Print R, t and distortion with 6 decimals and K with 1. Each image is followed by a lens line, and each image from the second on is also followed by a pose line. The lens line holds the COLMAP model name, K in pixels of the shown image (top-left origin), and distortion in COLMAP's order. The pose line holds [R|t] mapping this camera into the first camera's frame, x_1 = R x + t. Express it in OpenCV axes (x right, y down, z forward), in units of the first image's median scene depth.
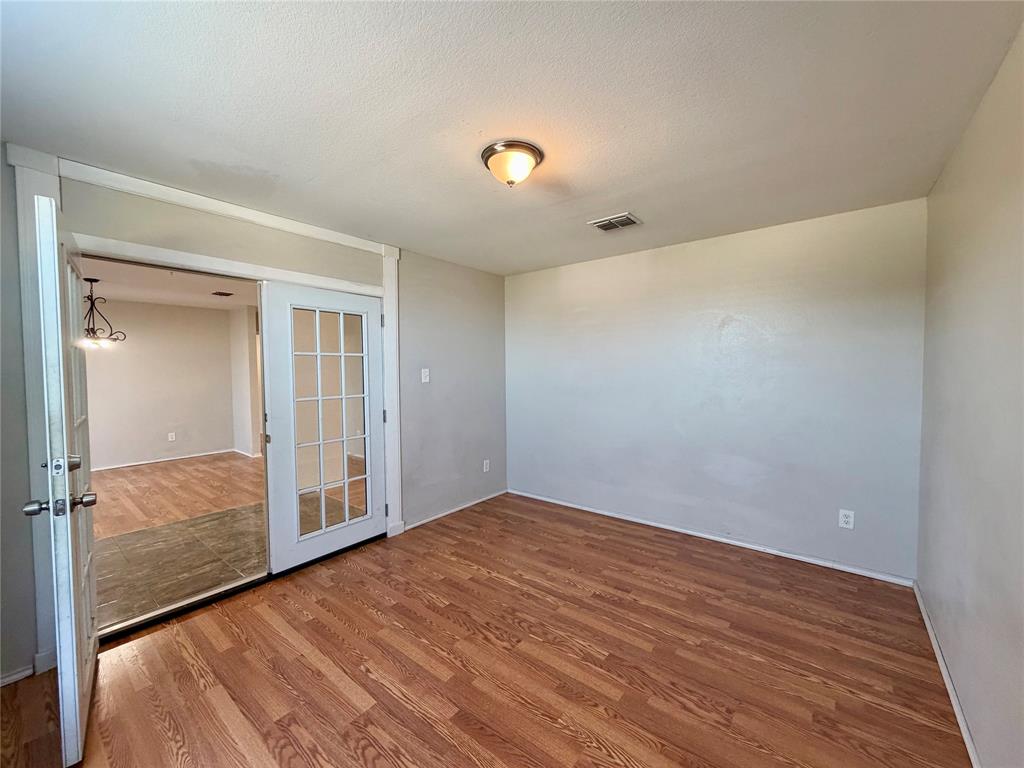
lens RADIAL K [[411.1, 0, 512.0], [0, 411.1, 384.0], [0, 0, 1]] dist [0.000027, -0.000043]
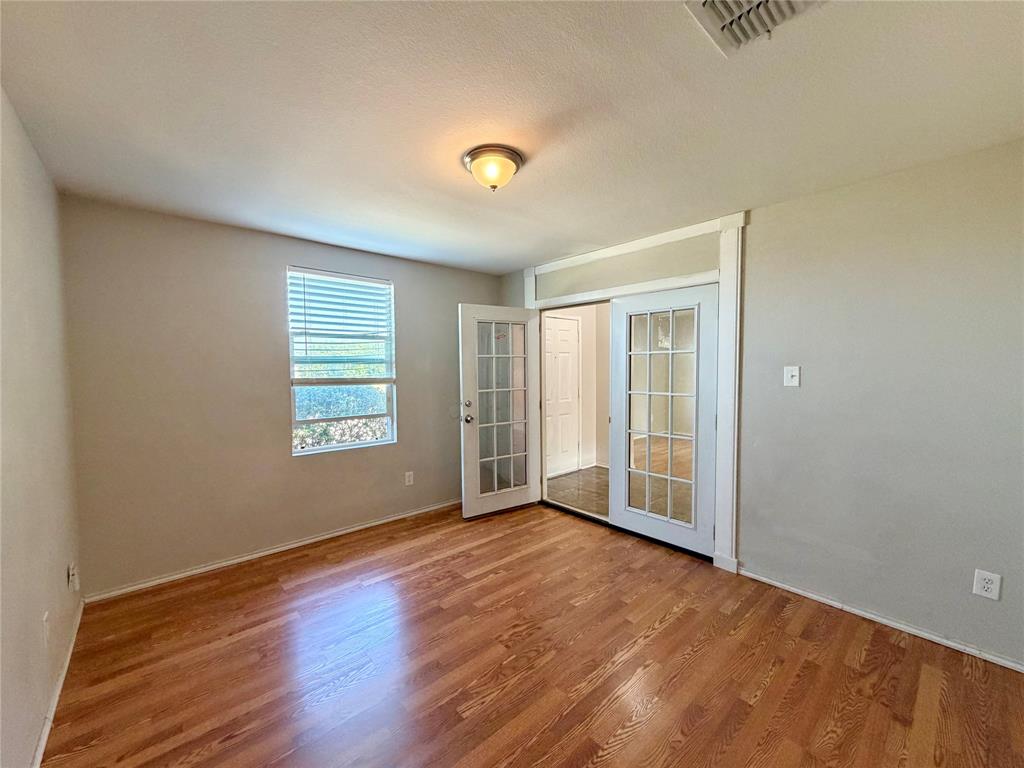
lens RADIAL K [[399.2, 0, 497.6], [0, 399.2, 387.6], [0, 0, 1]] dist [-0.000165, -0.000447]
pose [[-0.195670, 0.059479, -0.978864, 0.663229], [-0.021696, 0.997652, 0.064958, -0.042597], [0.980430, 0.033948, -0.193920, 0.818761]]
